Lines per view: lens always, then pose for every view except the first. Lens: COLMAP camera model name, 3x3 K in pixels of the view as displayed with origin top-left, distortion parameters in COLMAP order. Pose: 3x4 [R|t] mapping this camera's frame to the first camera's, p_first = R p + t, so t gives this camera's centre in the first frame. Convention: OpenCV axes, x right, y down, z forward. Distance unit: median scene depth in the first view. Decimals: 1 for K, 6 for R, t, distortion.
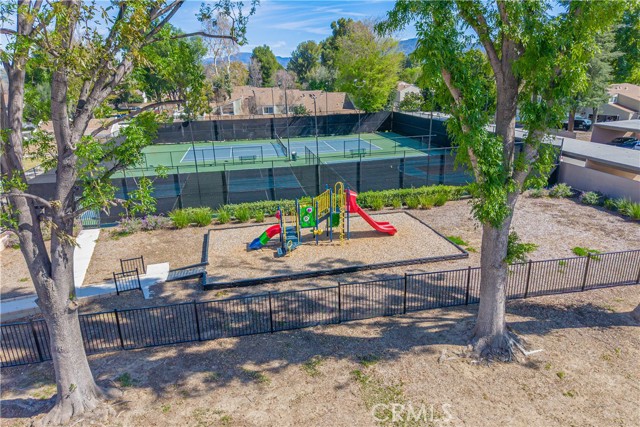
lens RADIAL K [[423.0, 0, 320.0], [0, 423.0, 213.5], [0, 0, 1]] dist [0.030839, -0.015906]
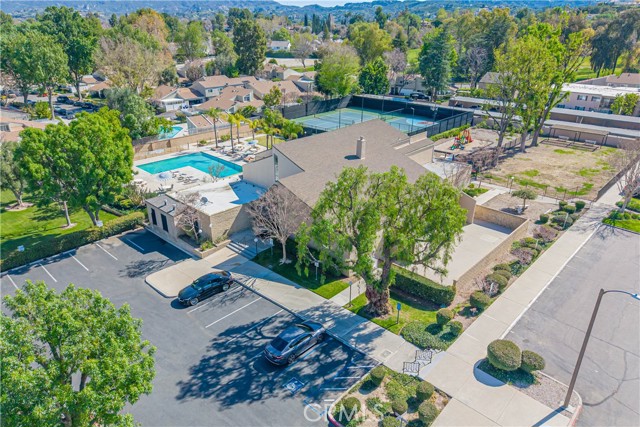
lens RADIAL K [[423.0, 0, 320.0], [0, 423.0, 213.5], [0, 0, 1]] dist [0.030839, -0.015906]
pose [[0.809597, -0.209820, 0.548205, -3.696363], [0.152726, 0.977061, 0.148413, -0.110159], [-0.566770, -0.036429, 0.823070, -1.607637]]
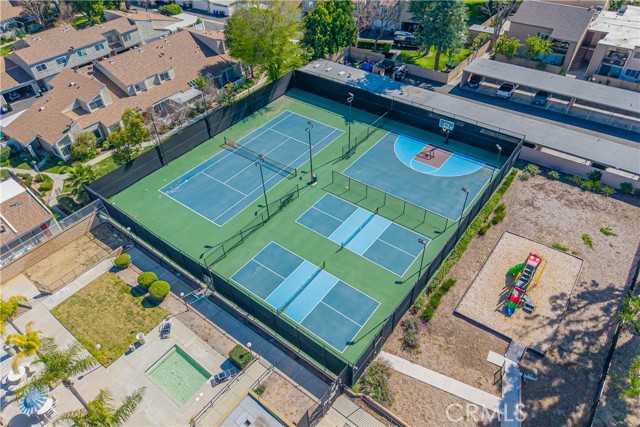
lens RADIAL K [[423.0, 0, 320.0], [0, 423.0, 213.5], [0, 0, 1]] dist [0.030839, -0.015906]
pose [[0.747730, -0.446290, 0.491655, -1.567161], [0.218637, 0.864631, 0.452340, -1.356659], [-0.626975, -0.230735, 0.744086, 0.346804]]
